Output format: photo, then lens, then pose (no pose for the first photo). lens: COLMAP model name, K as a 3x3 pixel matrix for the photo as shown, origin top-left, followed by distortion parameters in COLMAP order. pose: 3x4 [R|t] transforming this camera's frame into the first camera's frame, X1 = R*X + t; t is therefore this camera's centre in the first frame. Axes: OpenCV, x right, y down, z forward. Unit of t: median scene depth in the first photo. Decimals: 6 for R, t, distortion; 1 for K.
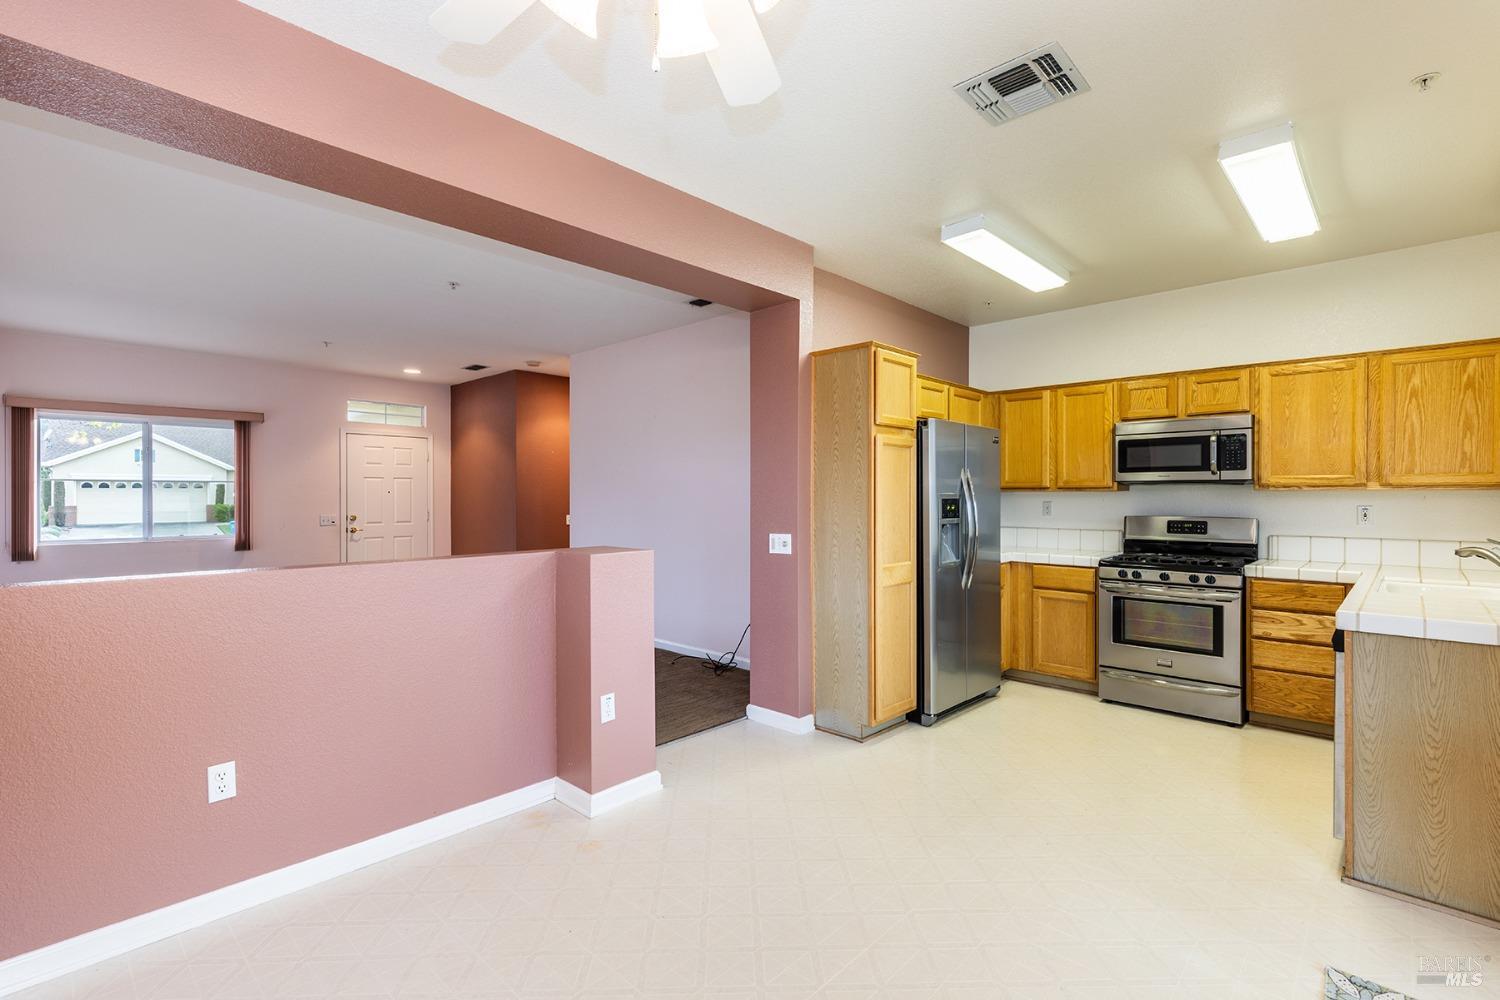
lens RADIAL K [[698.2, 0, 759.2], [0, 698.2, 506.6], [0, 0, 1]] dist [-0.000559, -0.000653]
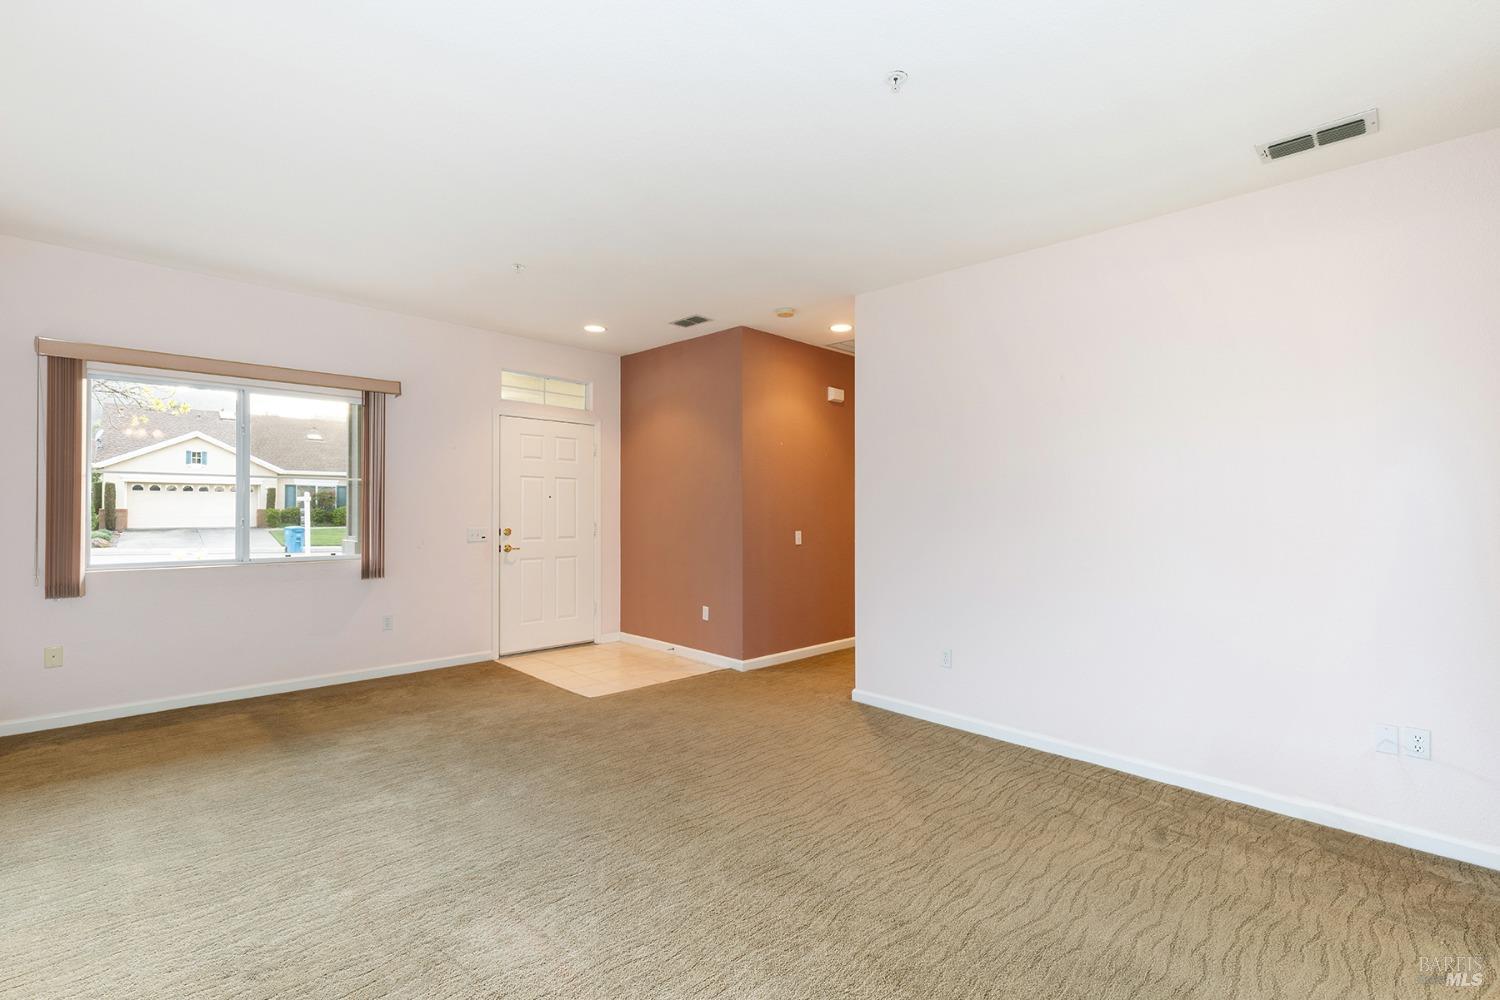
lens RADIAL K [[698.2, 0, 759.2], [0, 698.2, 506.6], [0, 0, 1]] dist [-0.000559, -0.000653]
pose [[0.999261, 0.011061, -0.036800, -0.274279], [-0.011589, 0.999832, -0.014167, -0.002125], [0.036637, 0.014583, 0.999222, 0.265882]]
